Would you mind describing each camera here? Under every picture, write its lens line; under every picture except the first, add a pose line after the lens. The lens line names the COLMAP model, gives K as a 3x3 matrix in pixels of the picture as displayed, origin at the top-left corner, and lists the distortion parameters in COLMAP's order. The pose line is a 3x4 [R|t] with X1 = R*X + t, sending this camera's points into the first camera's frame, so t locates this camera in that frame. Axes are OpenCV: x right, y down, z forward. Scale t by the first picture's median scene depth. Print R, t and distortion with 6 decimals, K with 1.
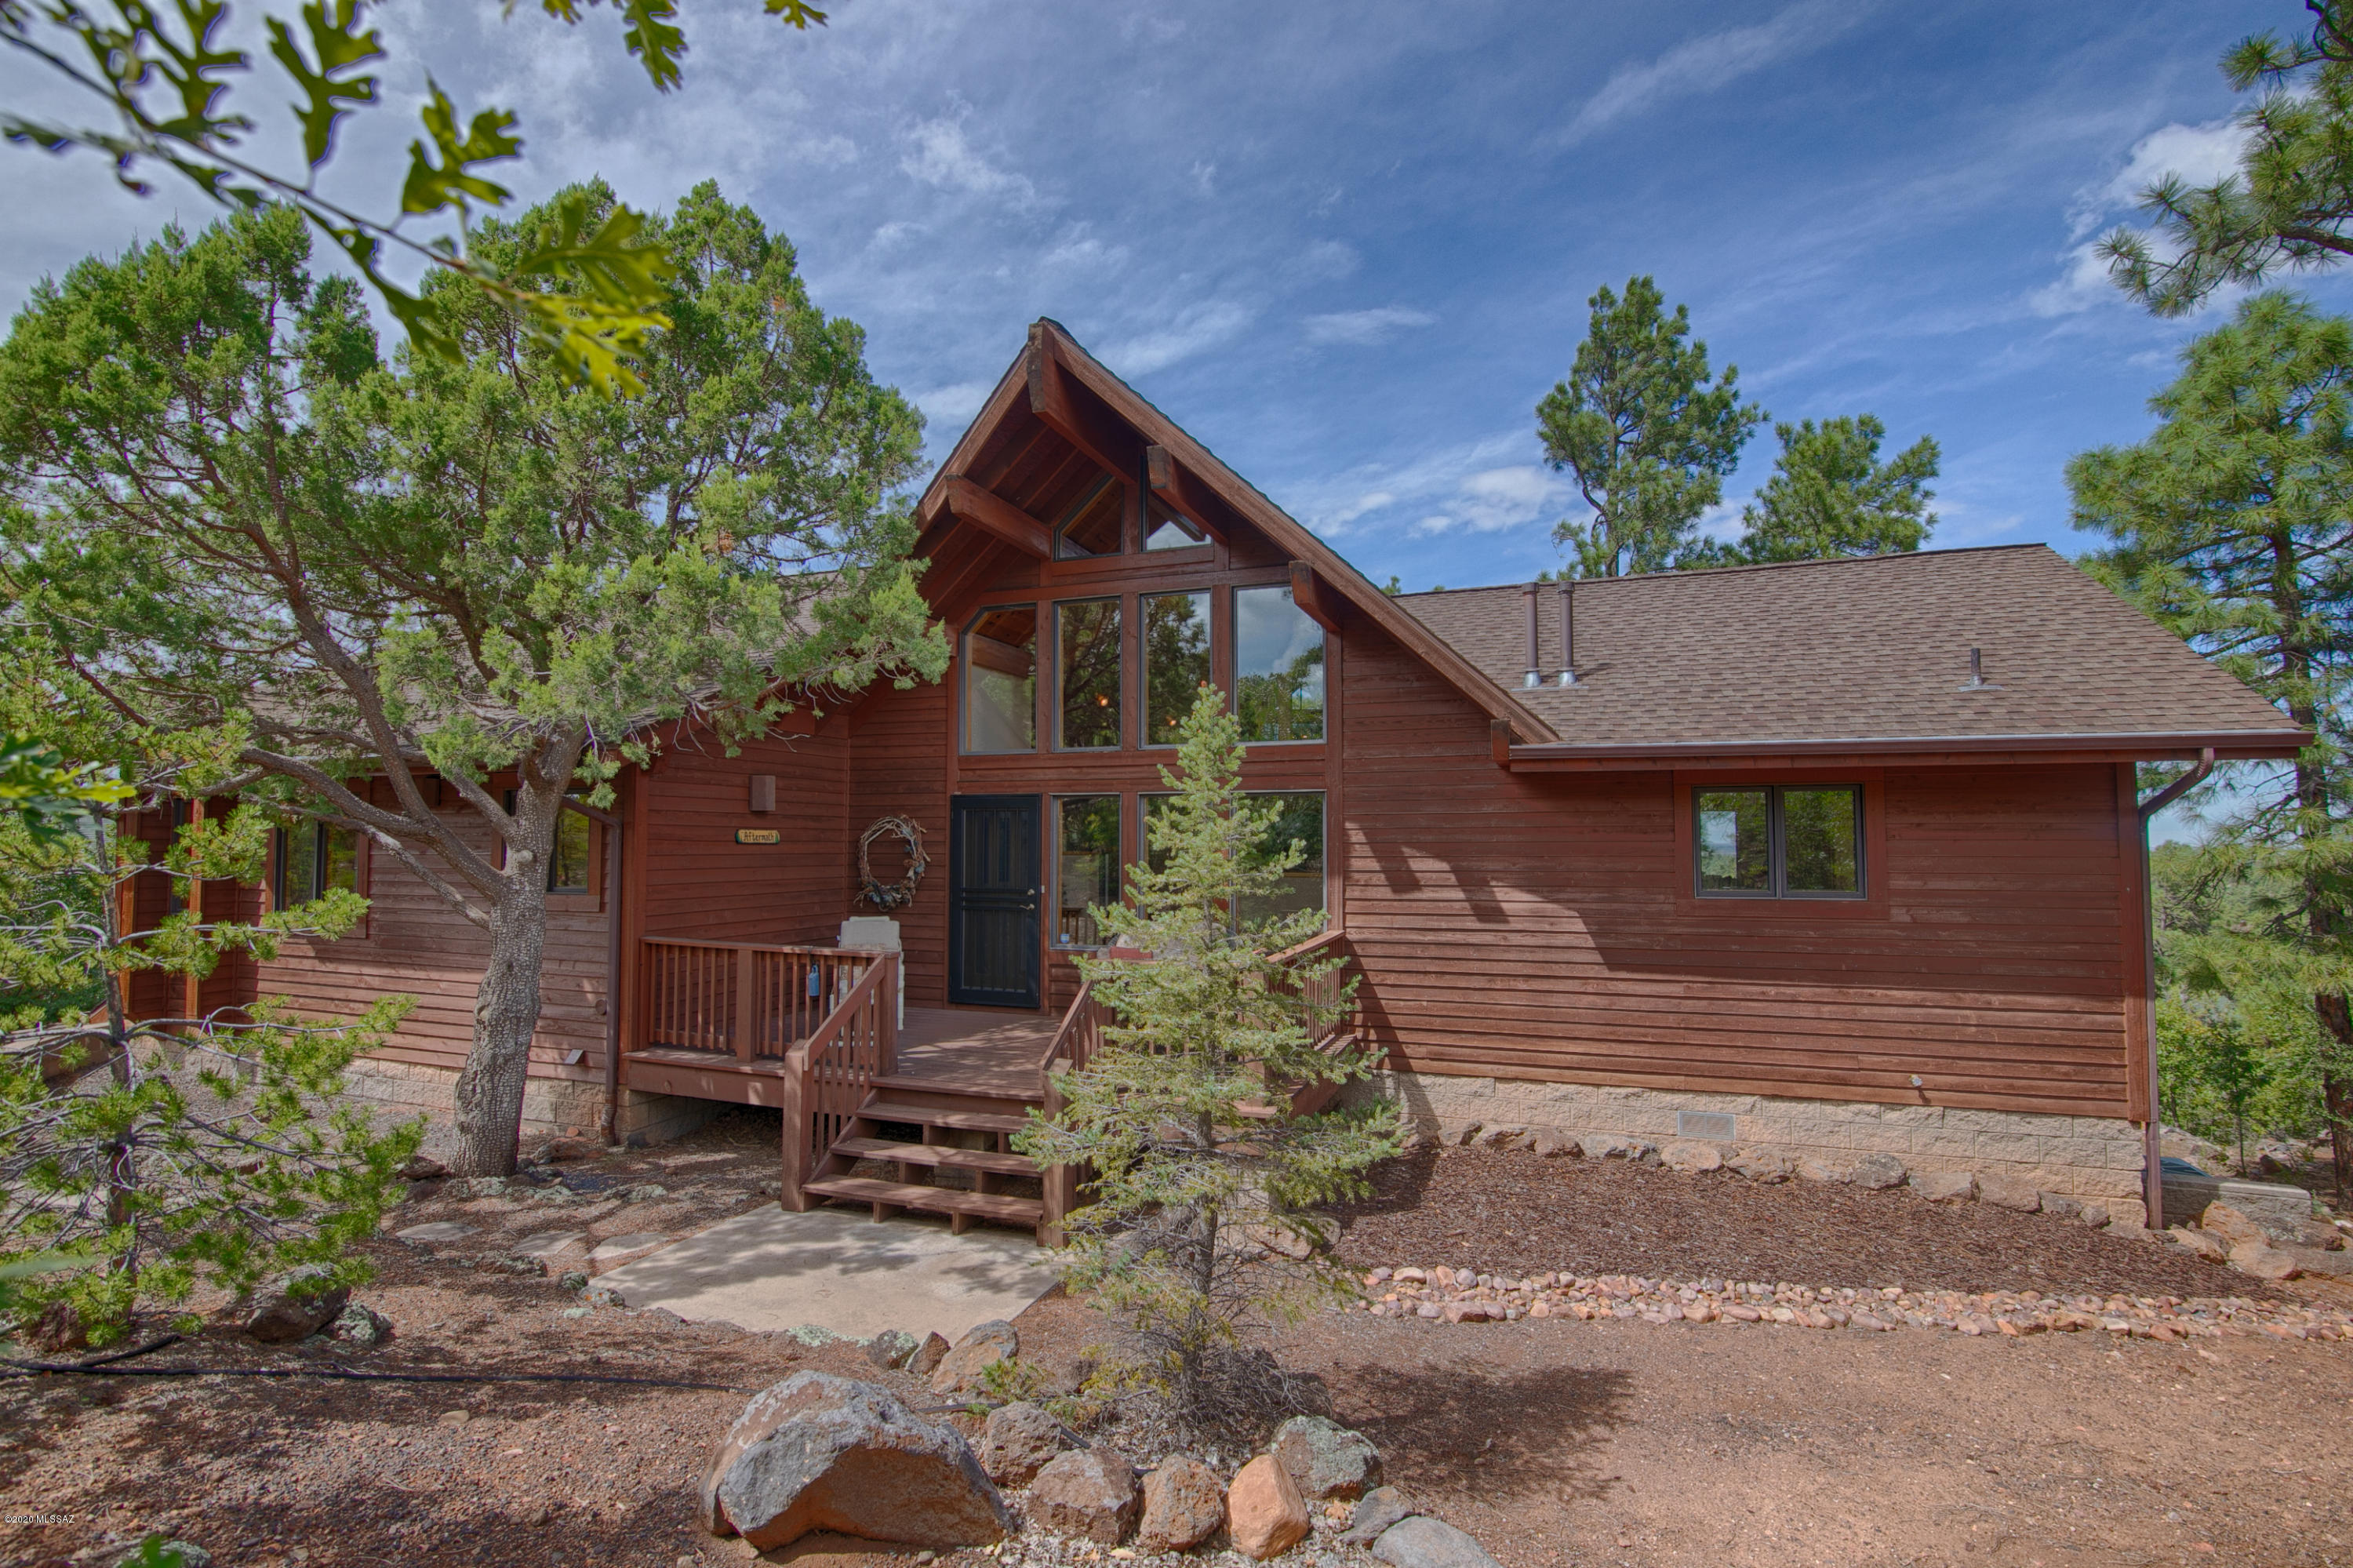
lens RADIAL K [[1081.5, 0, 1177.4], [0, 1081.5, 783.0], [0, 0, 1]] dist [-0.021016, 0.001737]
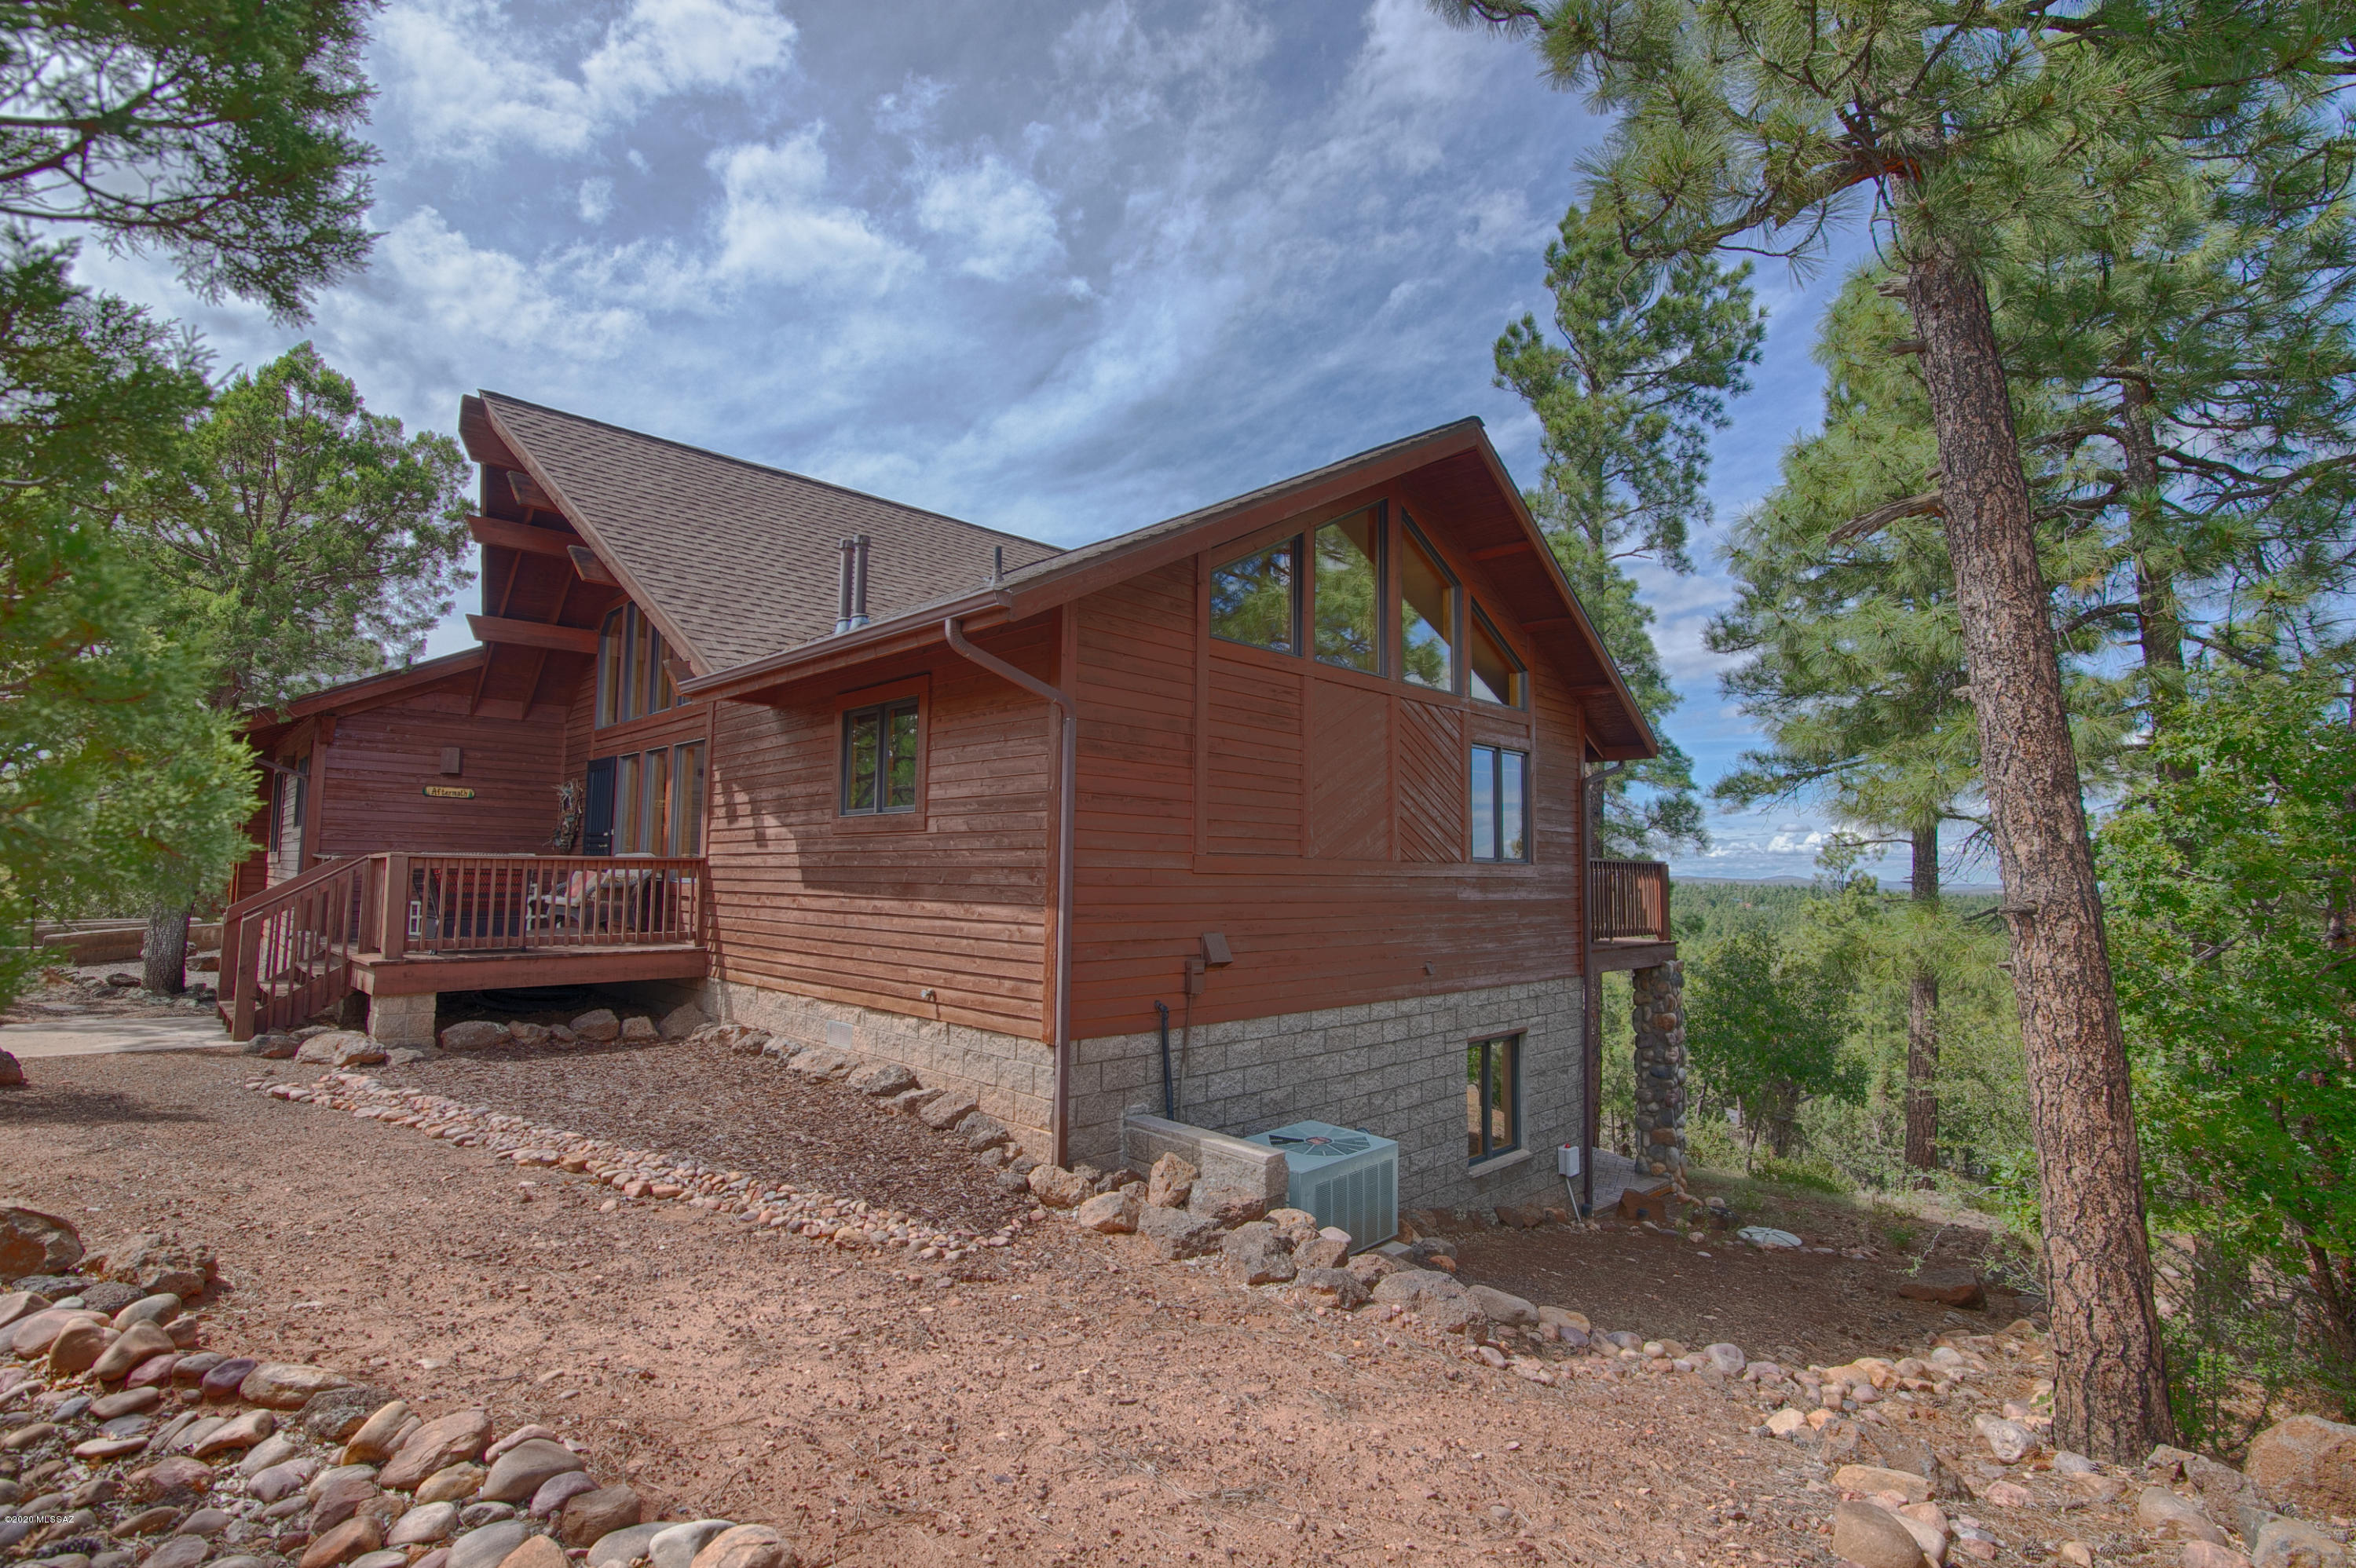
lens RADIAL K [[1082.7, 0, 1179.2], [0, 1082.7, 787.7], [0, 0, 1]] dist [-0.021016, 0.001737]
pose [[0.907548, -0.022402, -0.419351, 1.276330], [0.010846, 0.999493, -0.029920, 0.118592], [0.419809, 0.022606, 0.907331, 0.189946]]
